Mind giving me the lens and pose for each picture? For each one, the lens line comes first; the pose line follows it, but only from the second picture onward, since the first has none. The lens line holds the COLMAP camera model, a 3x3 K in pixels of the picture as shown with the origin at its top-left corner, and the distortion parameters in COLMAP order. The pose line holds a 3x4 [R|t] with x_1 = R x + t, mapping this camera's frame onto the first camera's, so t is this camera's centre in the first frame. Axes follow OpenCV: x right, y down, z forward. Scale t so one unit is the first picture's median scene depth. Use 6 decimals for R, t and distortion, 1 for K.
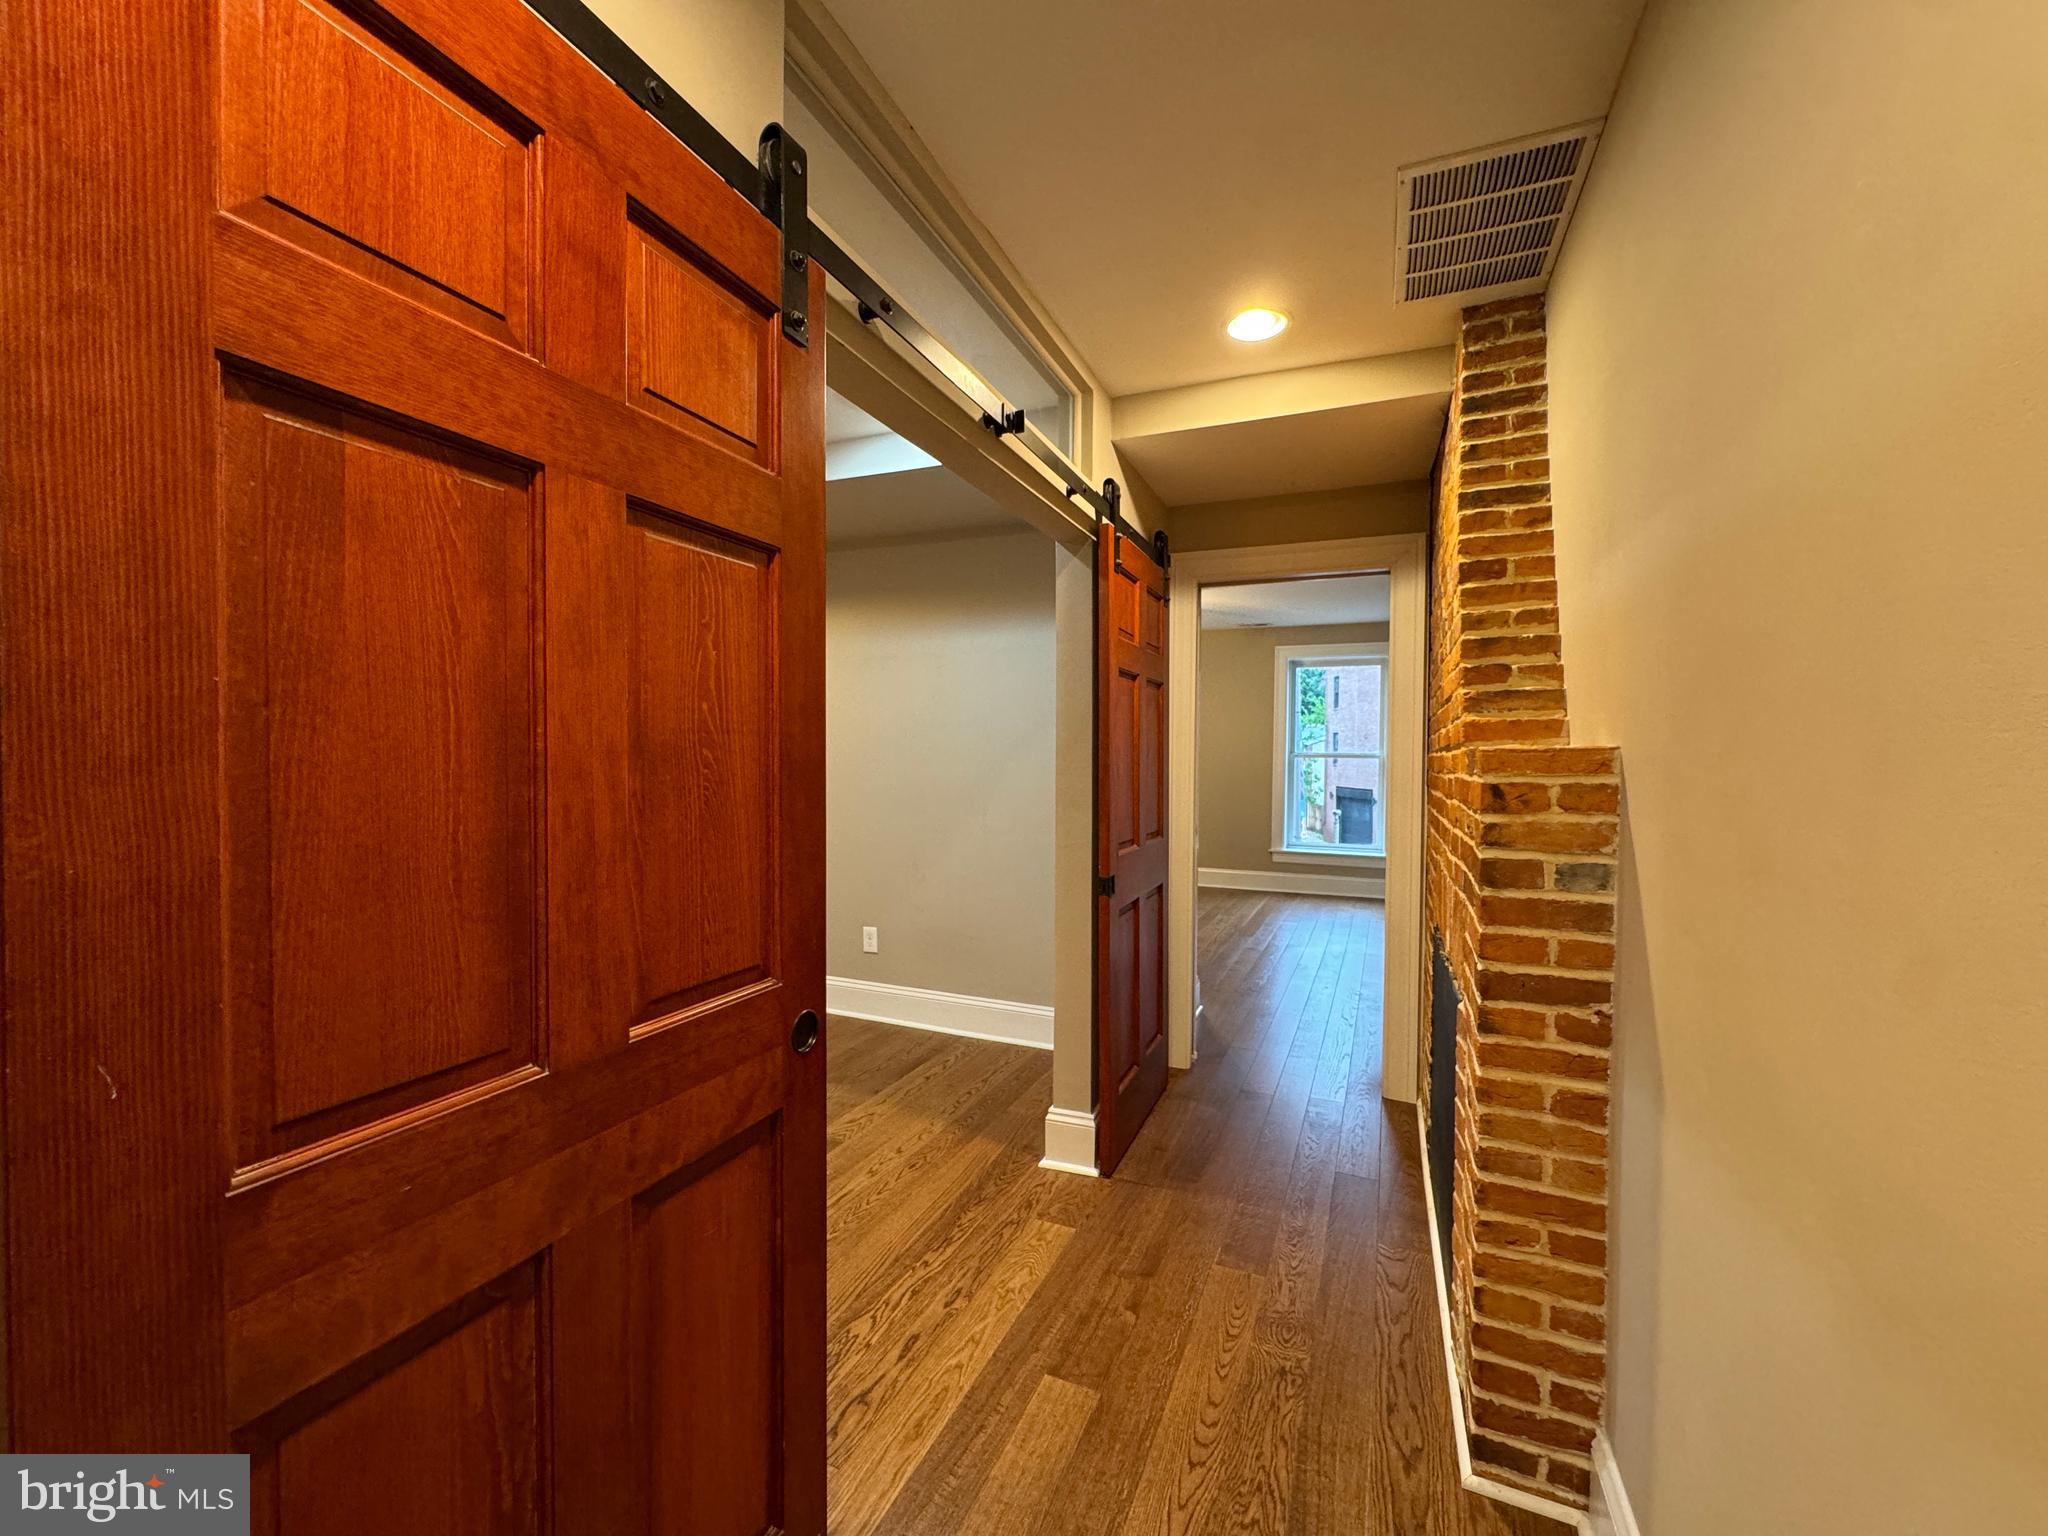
lens RADIAL K [[819.0, 0, 1023.3], [0, 819.0, 776.3], [0, 0, 1]] dist [0.001321, 0.000086]
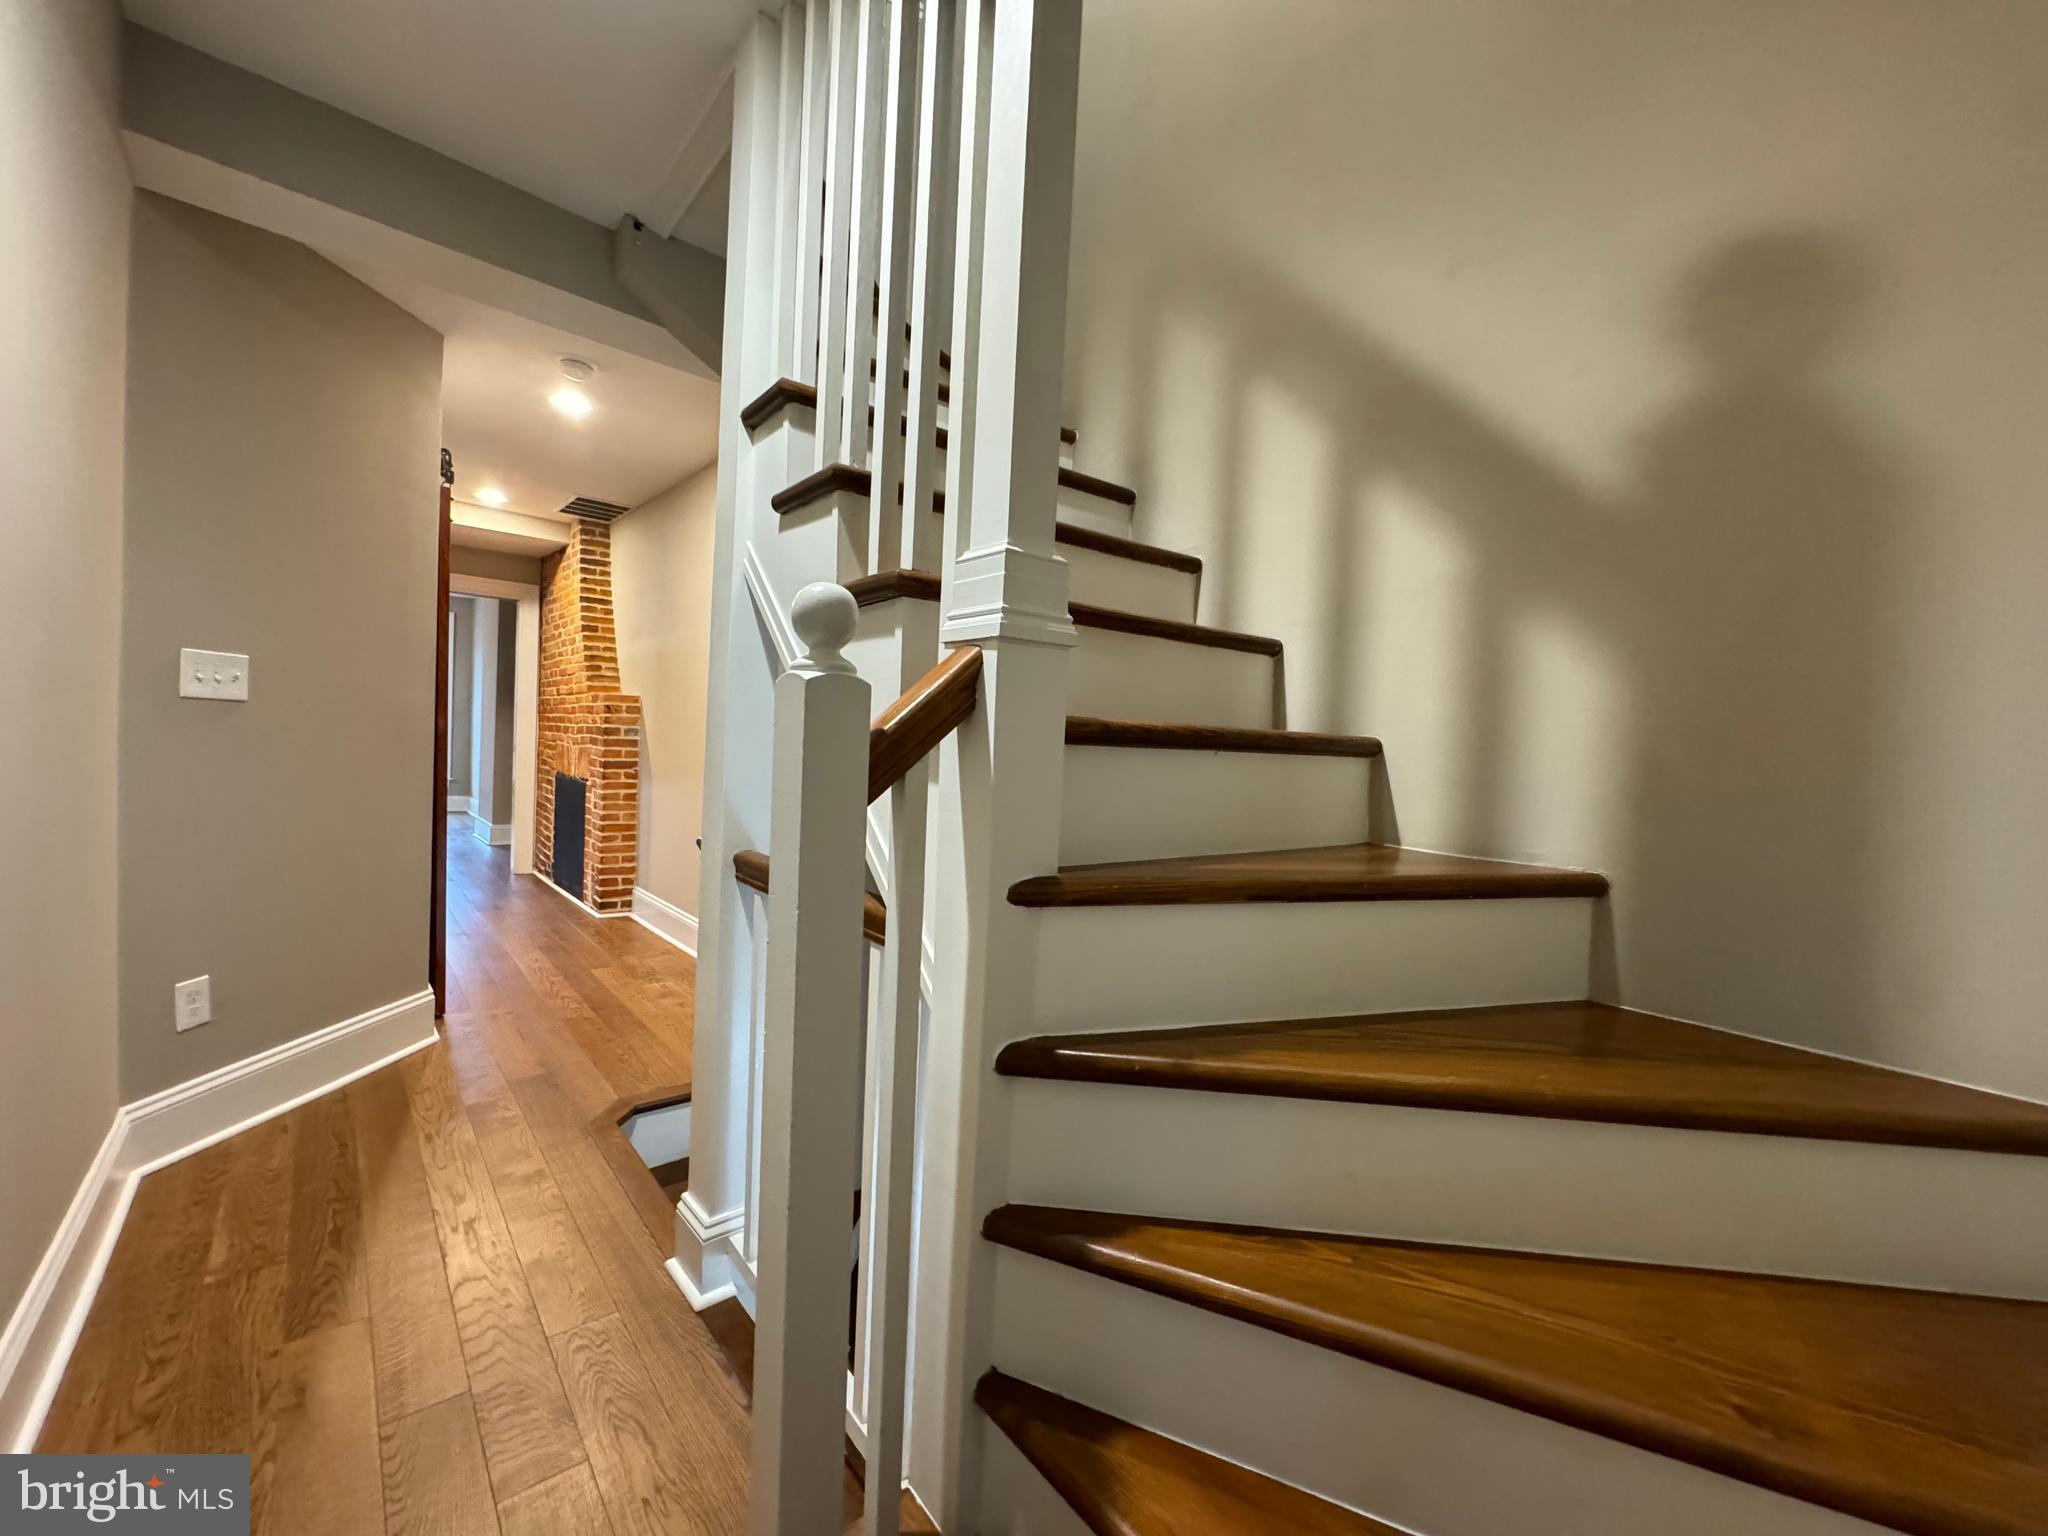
lens RADIAL K [[819.0, 0, 1038.3], [0, 819.0, 780.6], [0, 0, 1]] dist [0.001321, 0.000086]
pose [[0.416762, -0.018768, 0.908822, -1.751693], [-0.024072, 0.999208, 0.031674, 0.173841], [-0.908697, -0.035077, 0.415980, -2.016021]]
